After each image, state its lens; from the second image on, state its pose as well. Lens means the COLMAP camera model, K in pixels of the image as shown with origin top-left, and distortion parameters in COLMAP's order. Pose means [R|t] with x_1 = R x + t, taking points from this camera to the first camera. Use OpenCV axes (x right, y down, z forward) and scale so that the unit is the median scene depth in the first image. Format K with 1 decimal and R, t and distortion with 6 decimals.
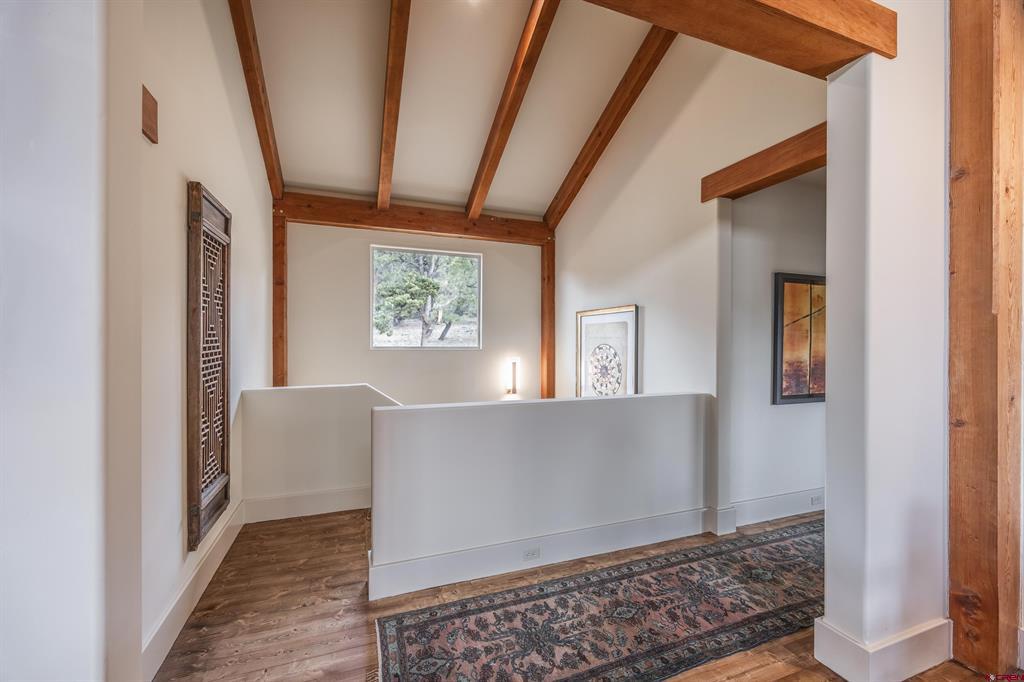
lens RADIAL K [[400.1, 0, 502.5], [0, 400.1, 344.1], [0, 0, 1]] dist [-0.005284, 0.000684]
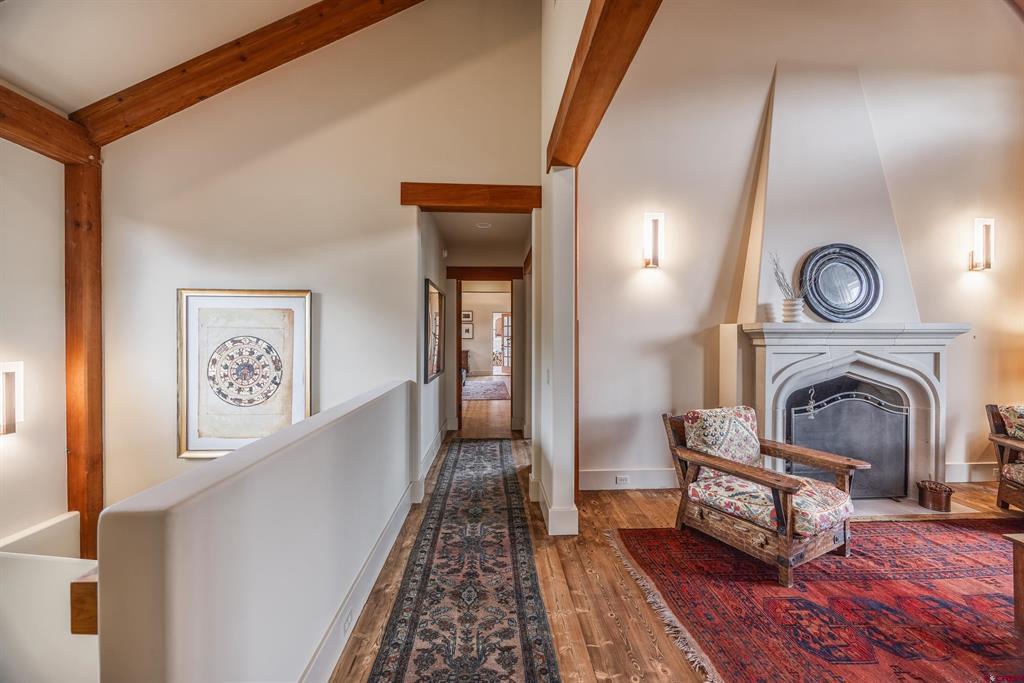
lens RADIAL K [[386.5, 0, 507.0], [0, 386.5, 337.8], [0, 0, 1]] dist [-0.002749, -0.000425]
pose [[0.294214, -0.007122, 0.955713, -0.496646], [0.002904, 0.999974, 0.006558, 0.000385], [-0.955735, 0.000846, 0.294227, 0.494983]]
